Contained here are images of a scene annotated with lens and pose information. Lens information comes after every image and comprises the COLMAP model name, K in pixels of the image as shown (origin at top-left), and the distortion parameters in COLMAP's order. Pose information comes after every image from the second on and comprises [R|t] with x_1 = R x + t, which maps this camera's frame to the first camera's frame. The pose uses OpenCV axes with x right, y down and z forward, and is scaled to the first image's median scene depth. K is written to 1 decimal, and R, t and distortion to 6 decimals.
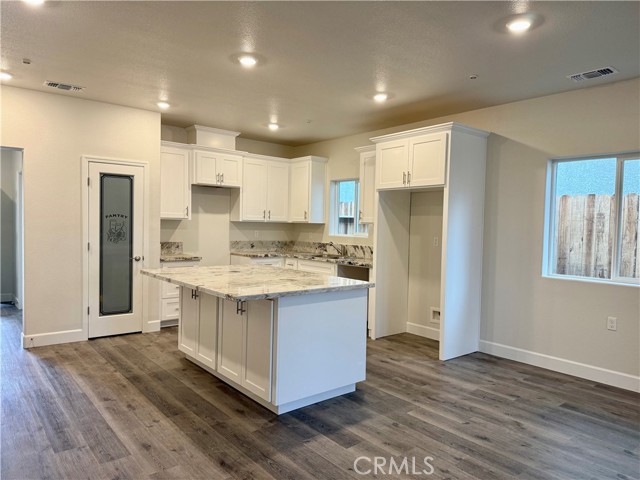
lens RADIAL K [[448.5, 0, 322.9], [0, 448.5, 241.0], [0, 0, 1]] dist [0.052212, -0.004708]
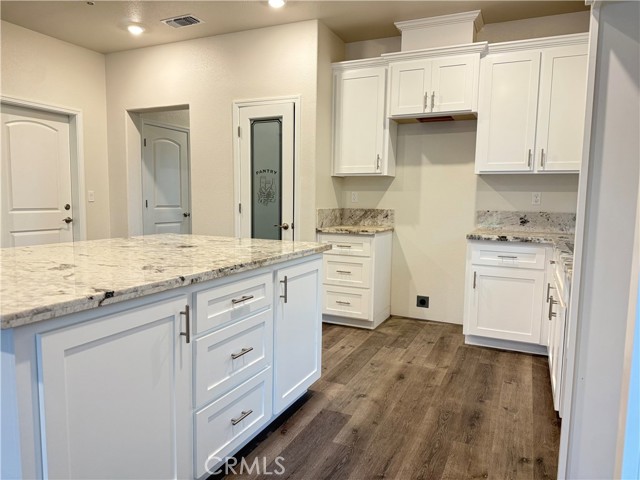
lens RADIAL K [[448.5, 0, 322.7], [0, 448.5, 240.0], [0, 0, 1]] dist [0.052212, -0.004708]
pose [[0.432371, 0.071175, -0.898882, 0.285303], [-0.038043, 0.997432, 0.060680, 0.012504], [0.900893, 0.007960, 0.433968, 0.689489]]
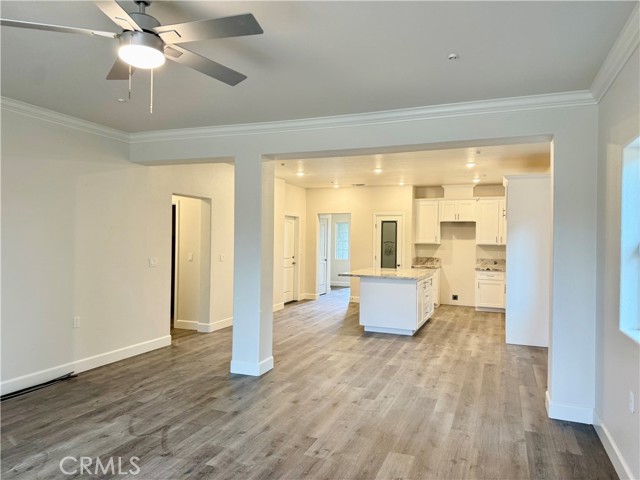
lens RADIAL K [[448.5, 0, 313.3], [0, 448.5, 228.0], [0, 0, 1]] dist [0.052212, -0.004708]
pose [[0.459524, -0.036402, -0.887419, 1.013485], [-0.034679, 0.997662, -0.058882, 0.007497], [0.887488, 0.057832, 0.457187, -0.151367]]
